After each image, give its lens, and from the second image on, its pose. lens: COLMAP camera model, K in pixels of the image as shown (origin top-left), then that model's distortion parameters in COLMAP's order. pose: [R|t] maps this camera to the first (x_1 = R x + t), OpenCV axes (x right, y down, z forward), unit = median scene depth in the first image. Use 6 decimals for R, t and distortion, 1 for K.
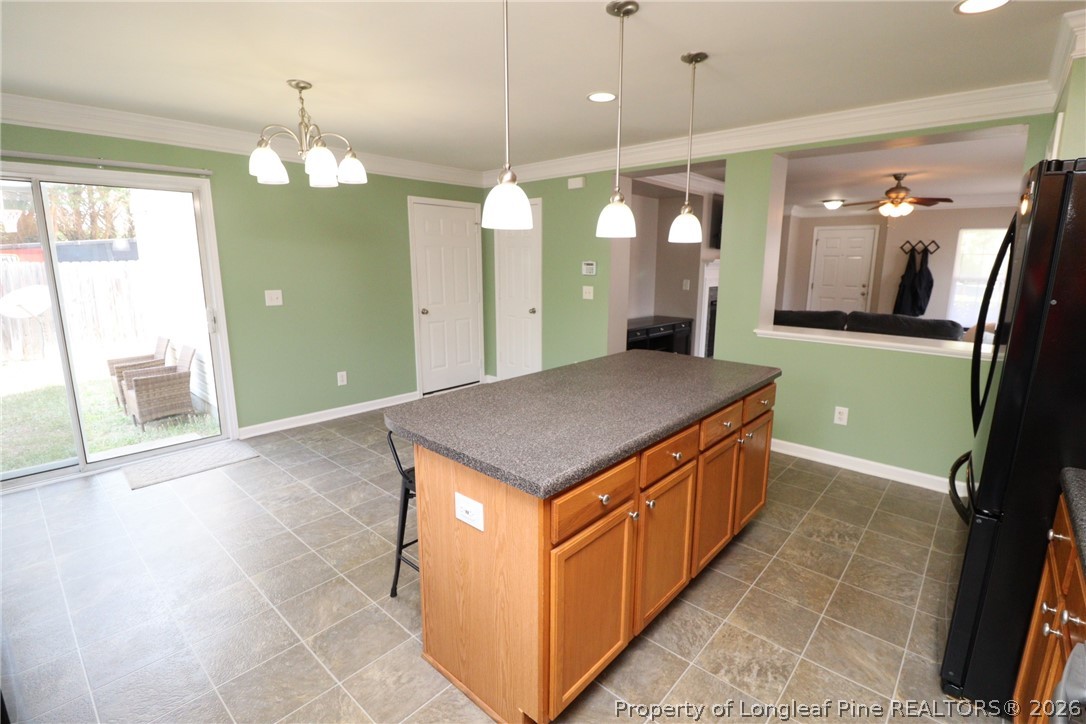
lens RADIAL K [[502.3, 0, 555.7], [0, 502.3, 346.0], [0, 0, 1]] dist [-0.003356, -0.011841]
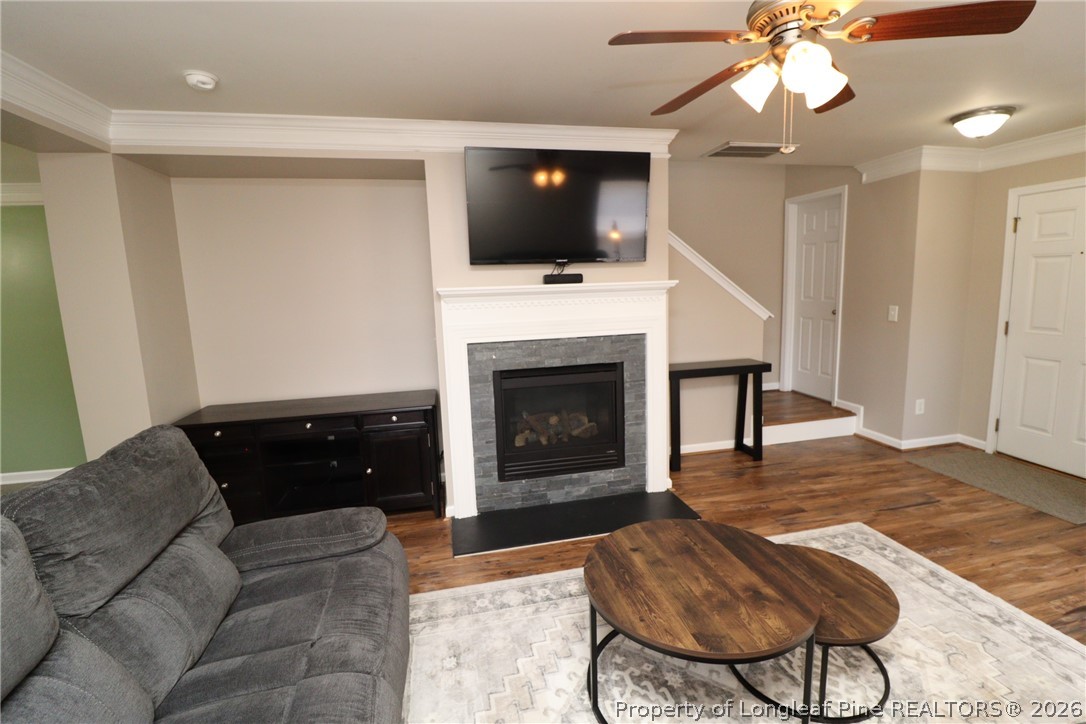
lens RADIAL K [[502.3, 0, 557.0], [0, 502.3, 356.7], [0, 0, 1]] dist [-0.003356, -0.011841]
pose [[0.816378, 0.048867, -0.575447, 0.698981], [-0.057633, 0.998333, 0.003015, -0.119984], [0.574635, 0.030703, 0.817834, 0.692903]]
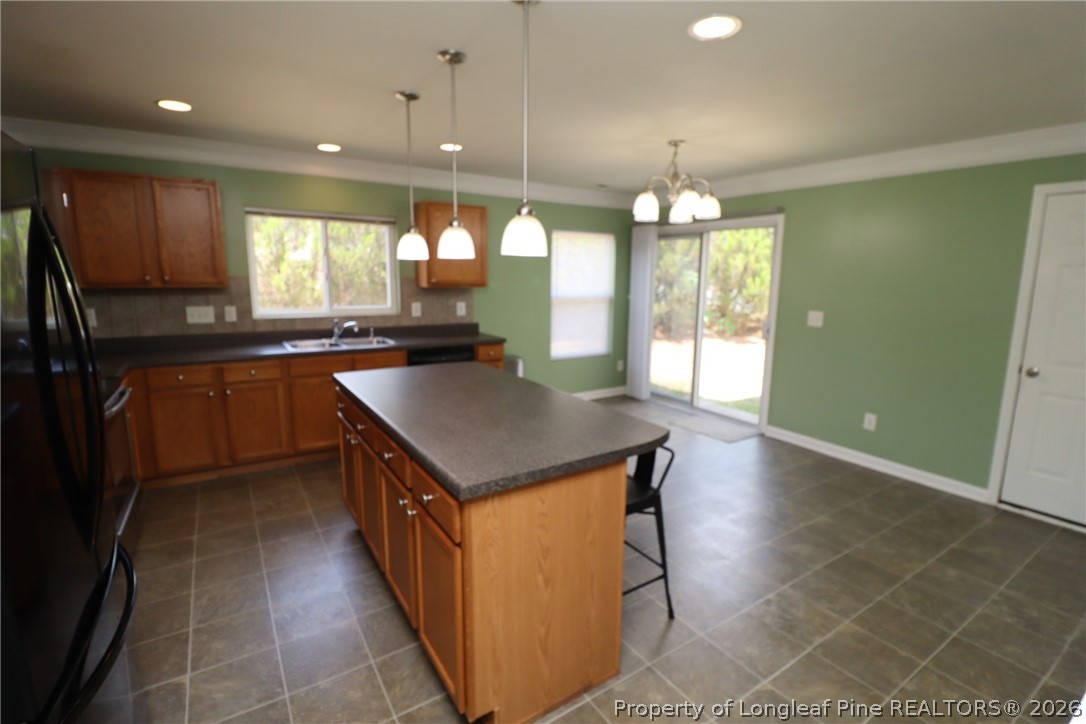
lens RADIAL K [[502.3, 0, 543.6], [0, 502.3, 344.7], [0, 0, 1]] dist [-0.003356, -0.011841]
pose [[-0.268164, 0.125712, -0.955136, 0.398092], [-0.177605, 0.968004, 0.177270, -0.091506], [0.946860, 0.217174, -0.237257, 0.514983]]
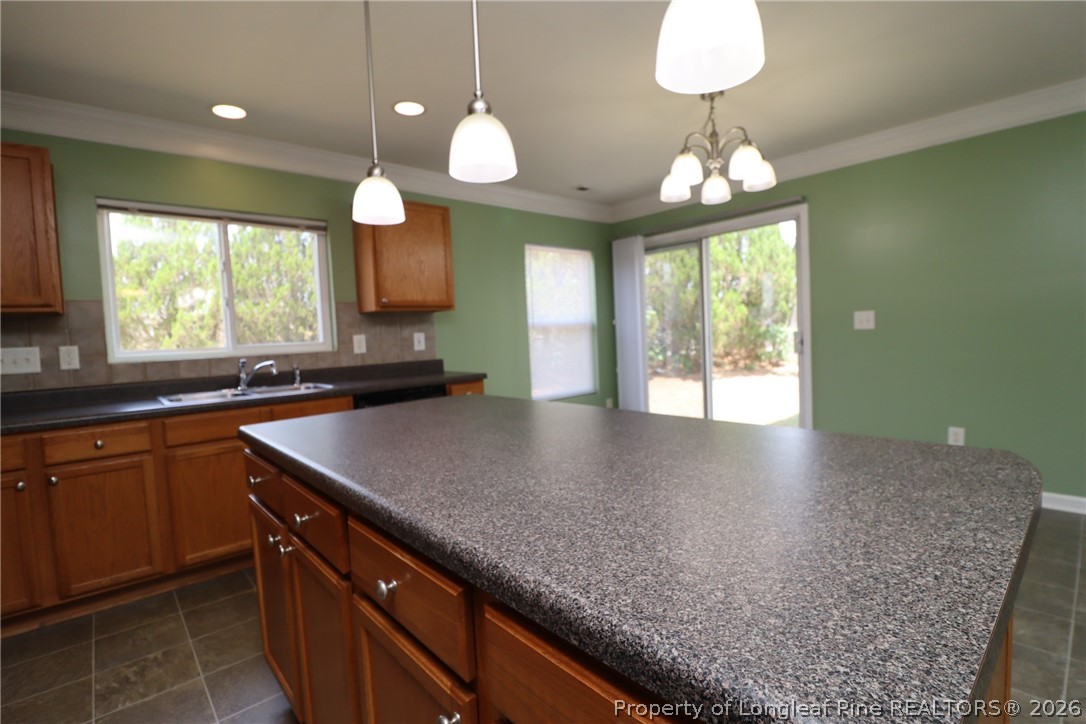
lens RADIAL K [[502.3, 0, 549.1], [0, 502.3, 351.1], [0, 0, 1]] dist [-0.003356, -0.011841]
pose [[-0.110688, 0.038668, -0.993103, 0.246199], [-0.126636, 0.990549, 0.052683, -0.019603], [0.985754, 0.131594, -0.104745, 0.405413]]
